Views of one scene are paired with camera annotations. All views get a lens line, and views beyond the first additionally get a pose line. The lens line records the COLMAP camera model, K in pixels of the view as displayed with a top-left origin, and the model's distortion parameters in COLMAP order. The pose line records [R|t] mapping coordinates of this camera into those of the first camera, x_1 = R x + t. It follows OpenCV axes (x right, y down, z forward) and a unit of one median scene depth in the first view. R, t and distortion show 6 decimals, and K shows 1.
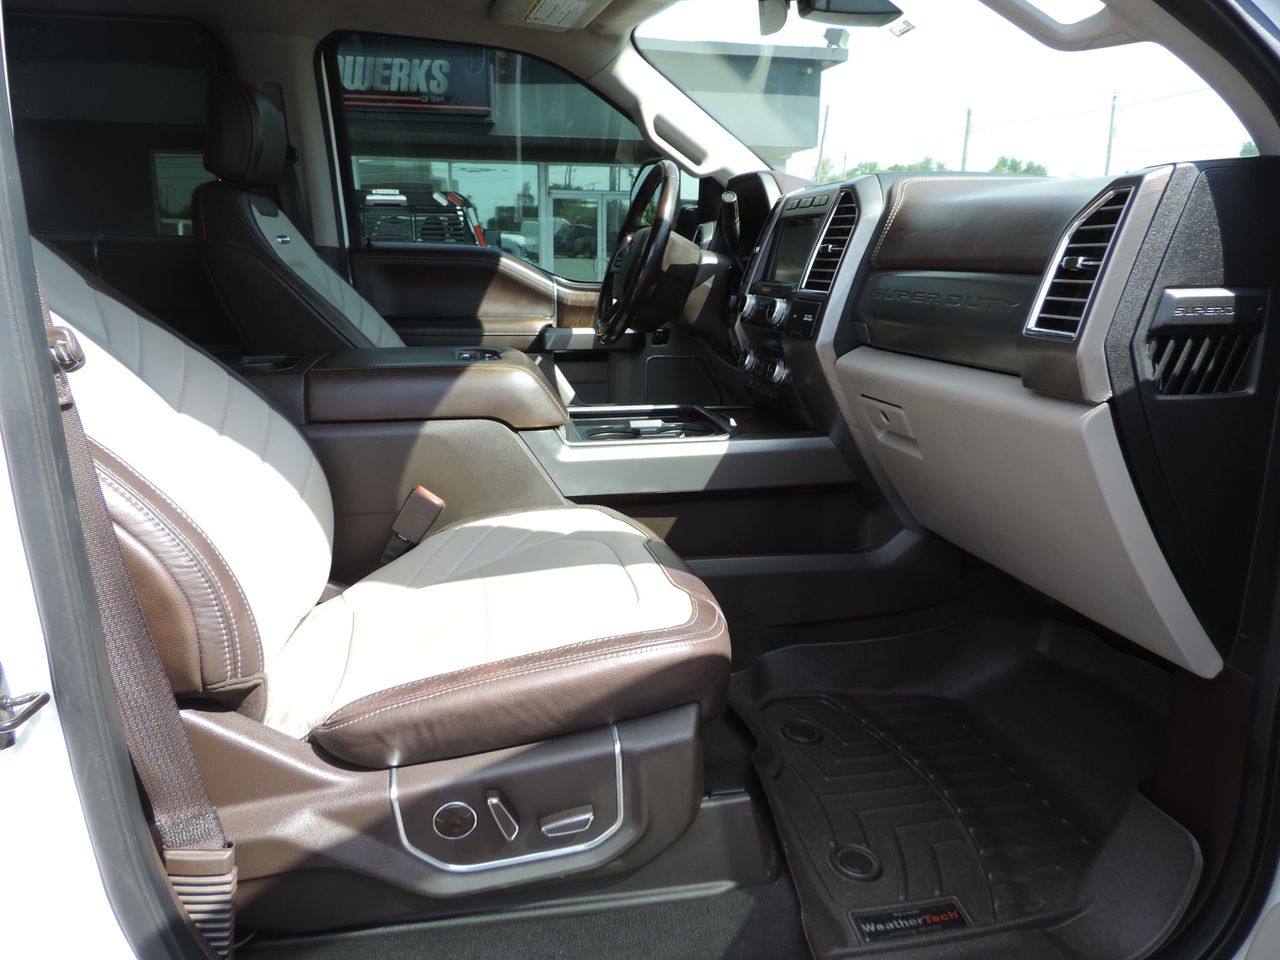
lens RADIAL K [[905.8, 0, 644.5], [0, 905.8, 482.6], [0, 0, 1]] dist [-0.004328, -0.002771]
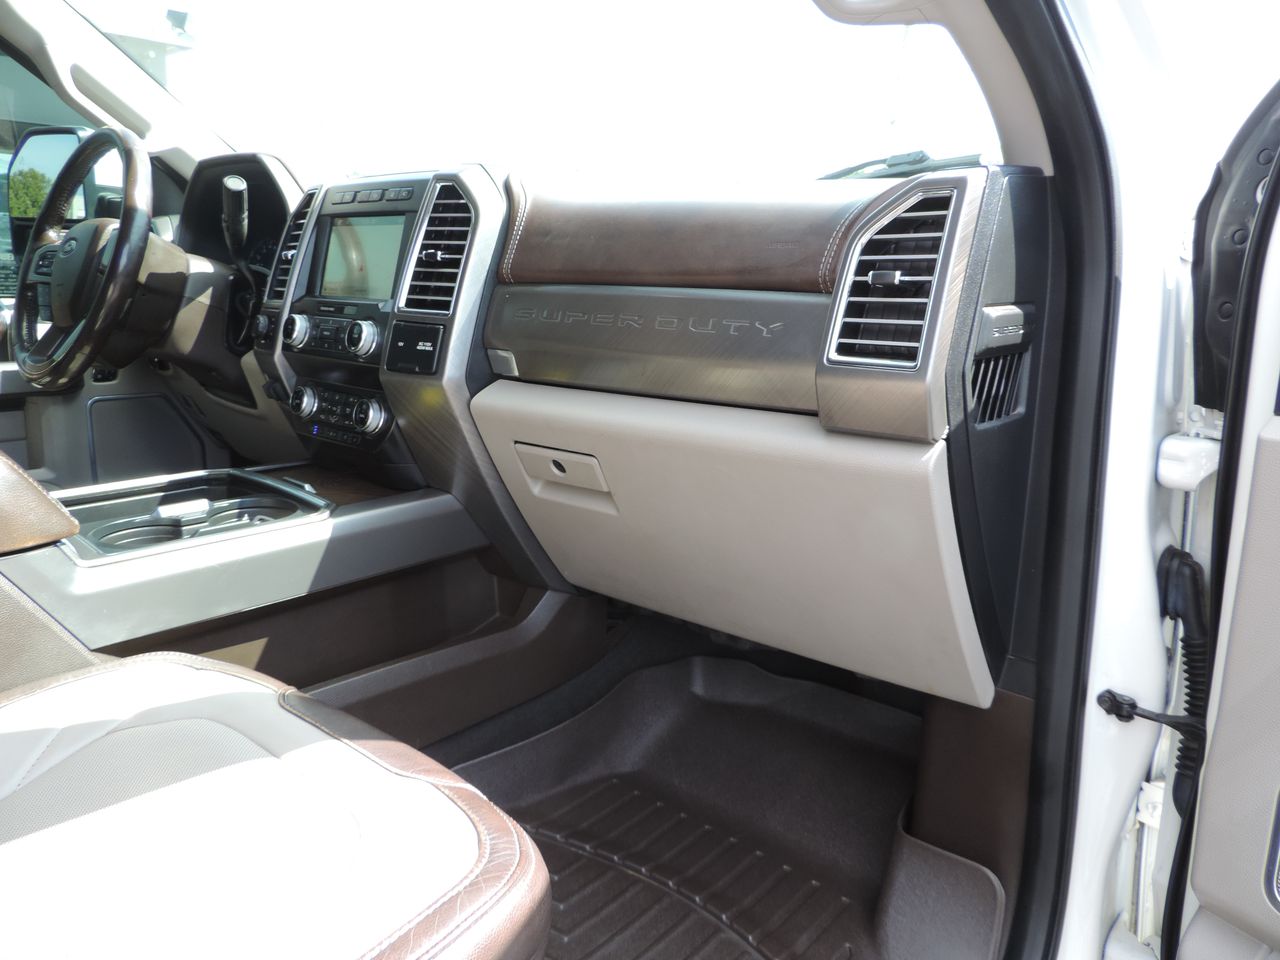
lens RADIAL K [[928.8, 0, 635.6], [0, 928.8, 486.3], [0, 0, 1]] dist [0.001813, -0.018530]
pose [[0.803741, -0.131172, 0.580340, -0.143603], [0.135879, 0.990086, 0.035599, -0.067903], [-0.579256, 0.050244, 0.813596, 0.263328]]
